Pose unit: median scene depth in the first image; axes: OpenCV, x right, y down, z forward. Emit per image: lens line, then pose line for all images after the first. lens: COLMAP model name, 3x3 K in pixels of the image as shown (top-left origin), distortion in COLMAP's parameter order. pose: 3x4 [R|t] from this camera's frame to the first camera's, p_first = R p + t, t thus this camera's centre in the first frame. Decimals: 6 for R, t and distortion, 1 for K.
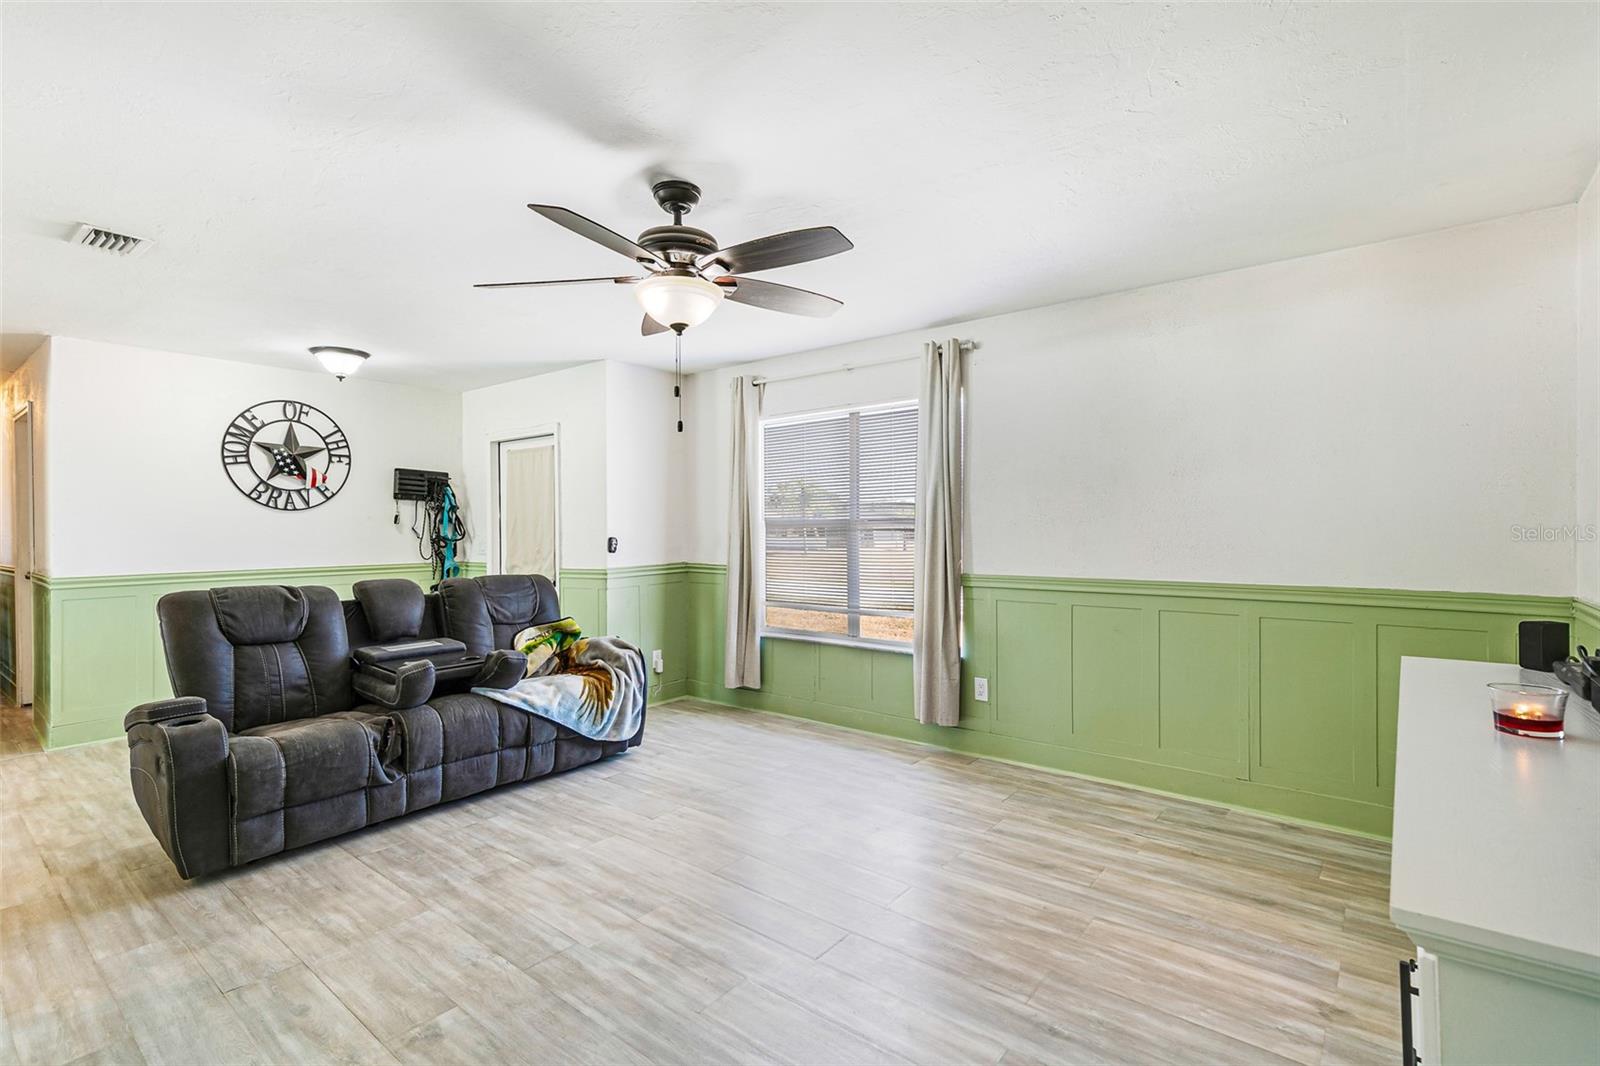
lens RADIAL K [[743.3, 0, 806.1], [0, 743.3, 528.9], [0, 0, 1]] dist [0.007398, 0.000330]
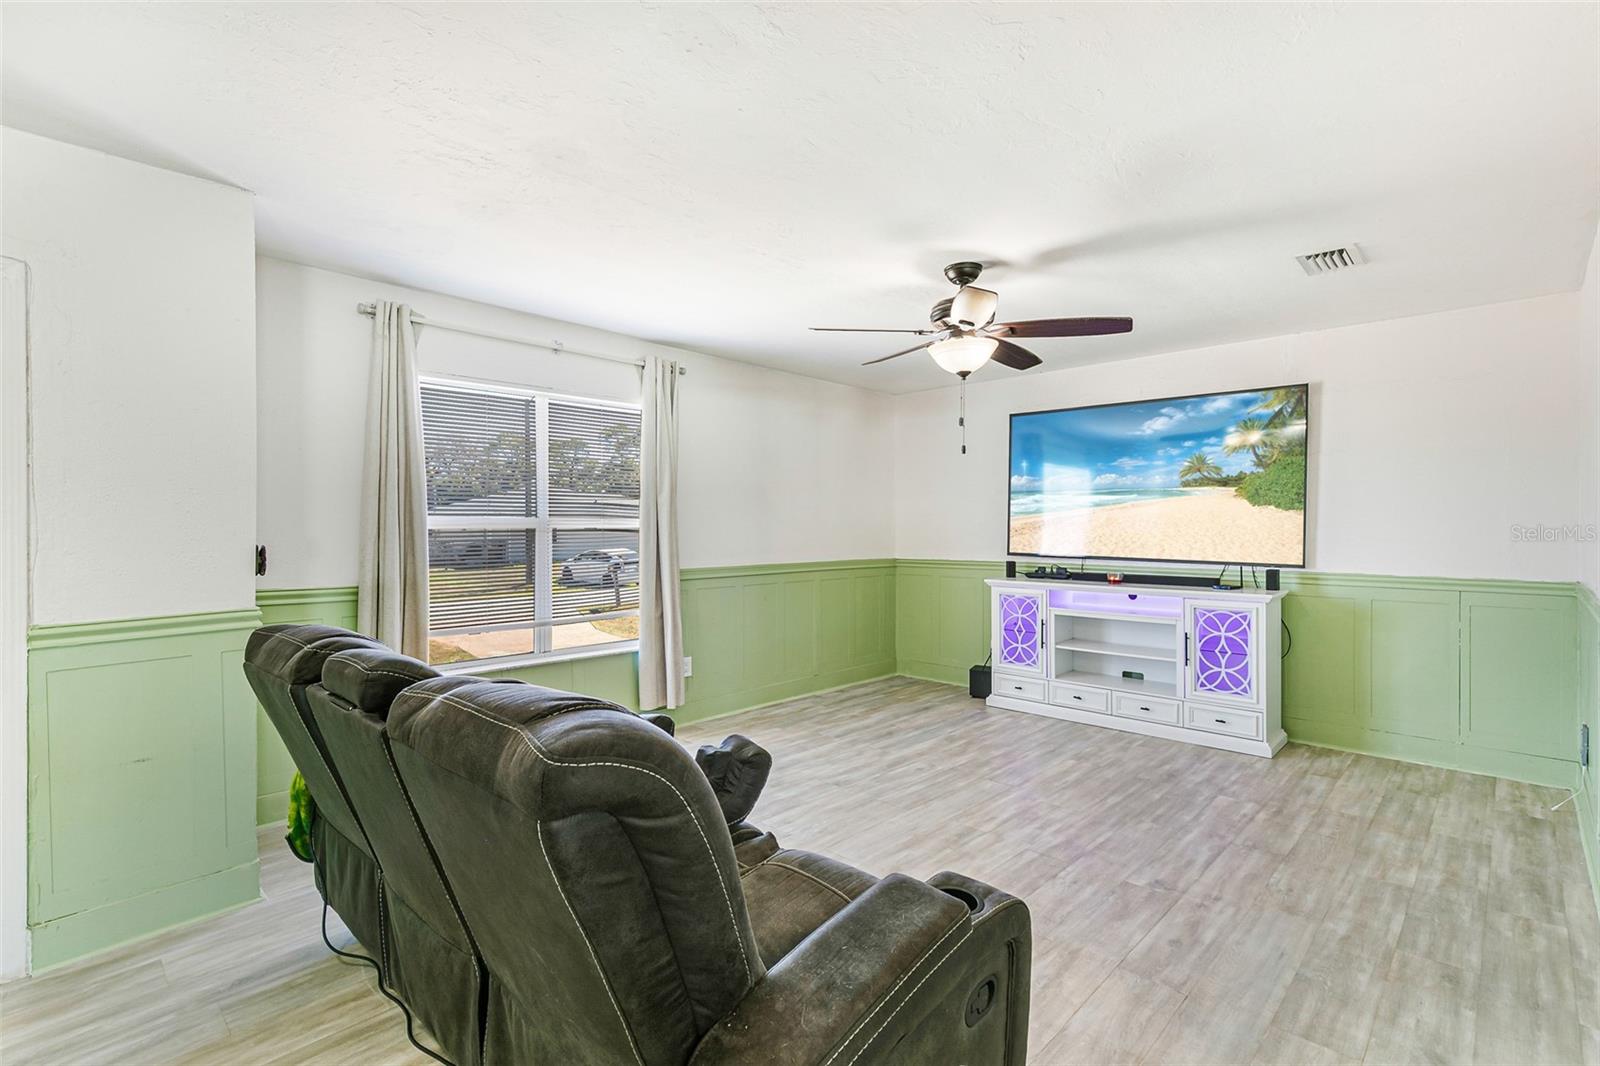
lens RADIAL K [[737.6, 0, 803.8], [0, 737.6, 530.1], [0, 0, 1]] dist [0.009261, -0.000878]
pose [[0.085247, 0.002668, 0.996356, -1.235810], [0.000423, 0.999996, -0.002714, 0.004535], [-0.996360, 0.000653, 0.085245, 0.975127]]
